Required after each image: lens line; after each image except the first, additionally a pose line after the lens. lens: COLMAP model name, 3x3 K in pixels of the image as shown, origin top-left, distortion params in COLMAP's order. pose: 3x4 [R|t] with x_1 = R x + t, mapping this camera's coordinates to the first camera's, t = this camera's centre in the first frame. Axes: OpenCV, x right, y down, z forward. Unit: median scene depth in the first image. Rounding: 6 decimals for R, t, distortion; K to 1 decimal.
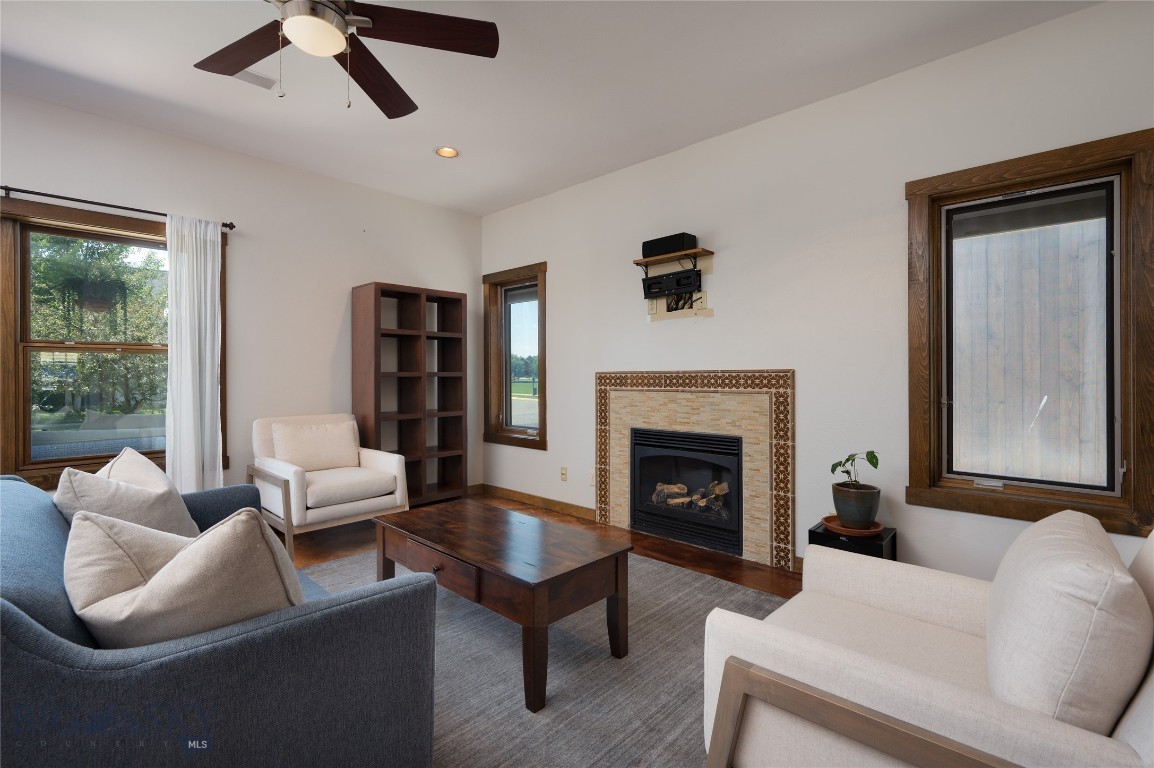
lens RADIAL K [[525.0, 0, 581.5], [0, 525.0, 373.9], [0, 0, 1]] dist [0.002305, -0.000221]
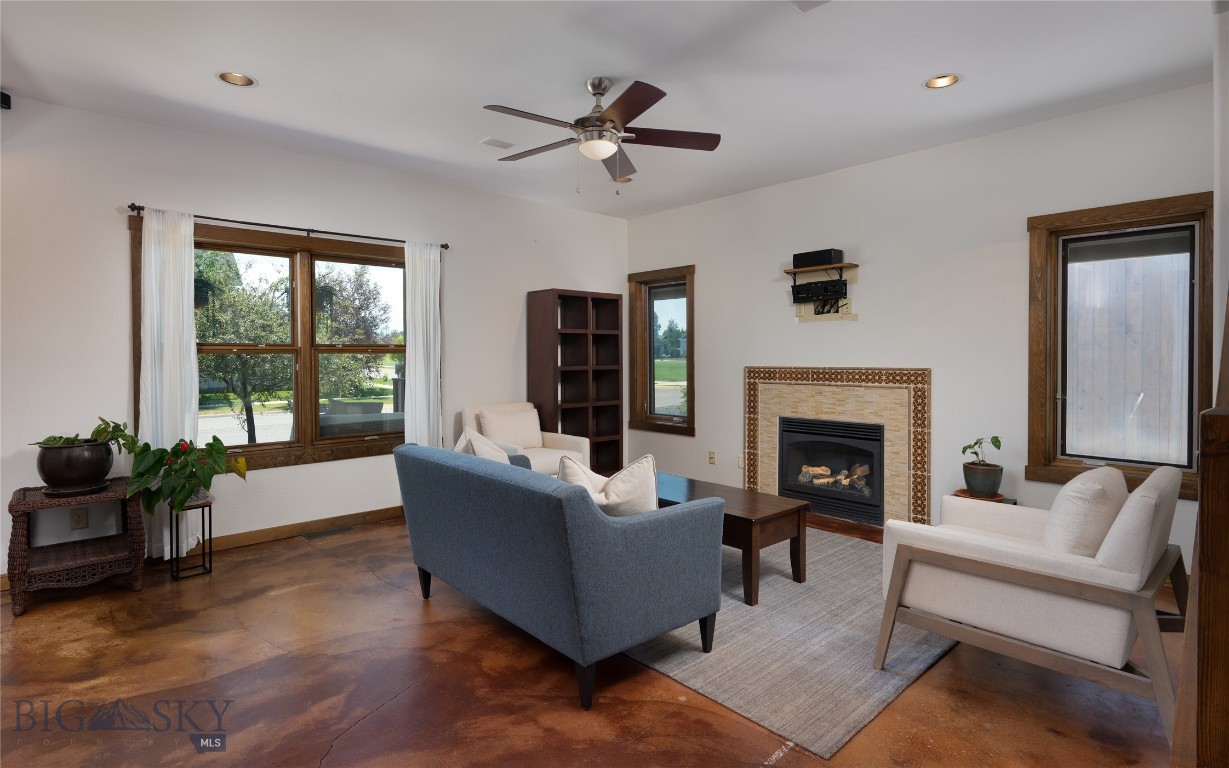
lens RADIAL K [[623.8, 0, 609.0], [0, 623.8, 361.7], [0, 0, 1]] dist [0.003178, -0.000237]
pose [[0.996887, 0.000951, -0.078833, -0.185787], [0.000170, 0.999899, 0.014208, -0.038802], [0.078839, -0.014177, 0.996787, -0.411994]]
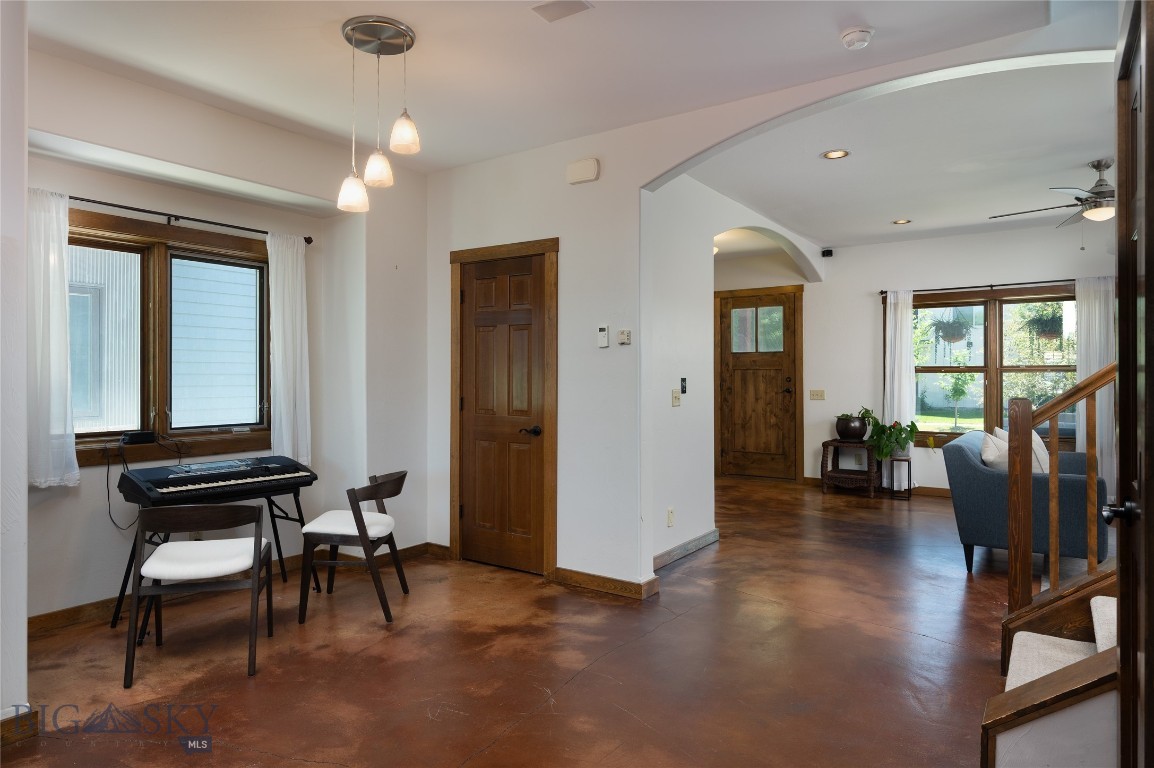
lens RADIAL K [[672.8, 0, 581.9], [0, 672.8, 359.4], [0, 0, 1]] dist [0.037173, 0.000671]
pose [[0.154427, -0.014728, -0.987894, 0.875131], [0.006555, 0.999882, -0.013882, -0.056504], [0.987983, -0.004332, 0.154505, -0.659982]]
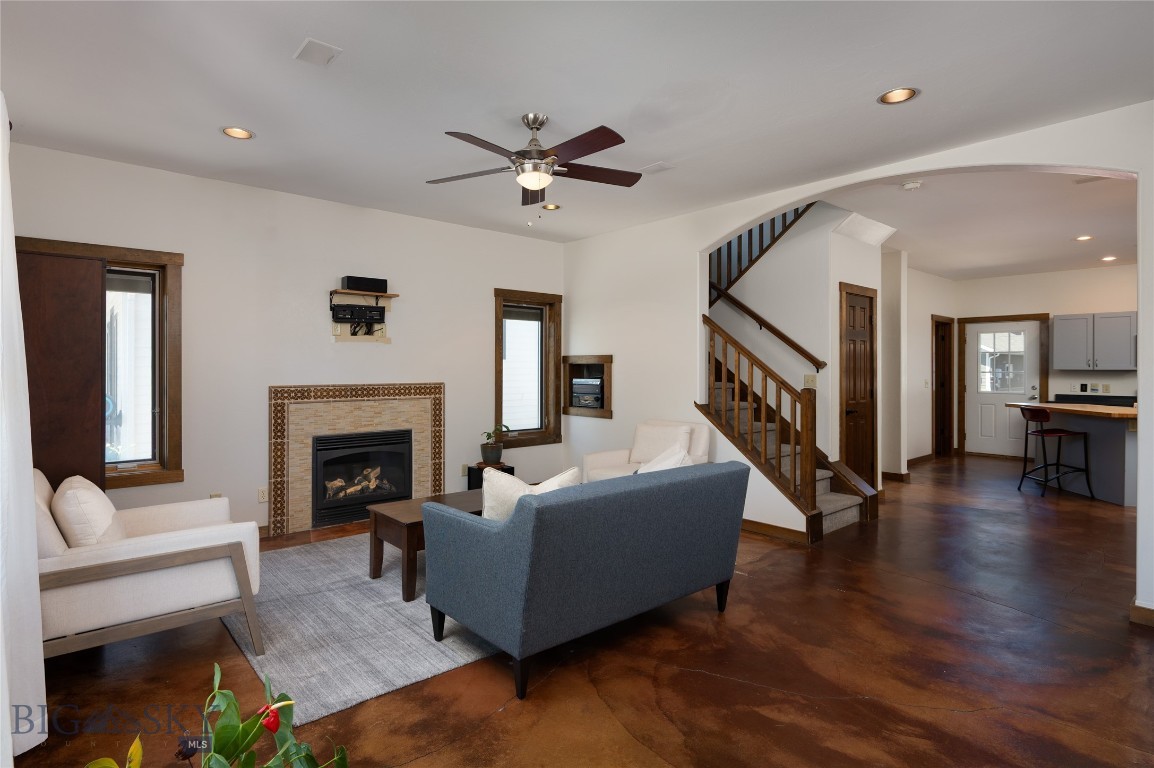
lens RADIAL K [[580.6, 0, 573.5], [0, 580.6, 371.8], [0, 0, 1]] dist [-0.006811, 0.000654]
pose [[0.095281, -0.000209, 0.995450, -1.190032], [-0.002760, 0.999996, 0.000474, -0.038649], [-0.995447, -0.002792, 0.095280, 0.384966]]
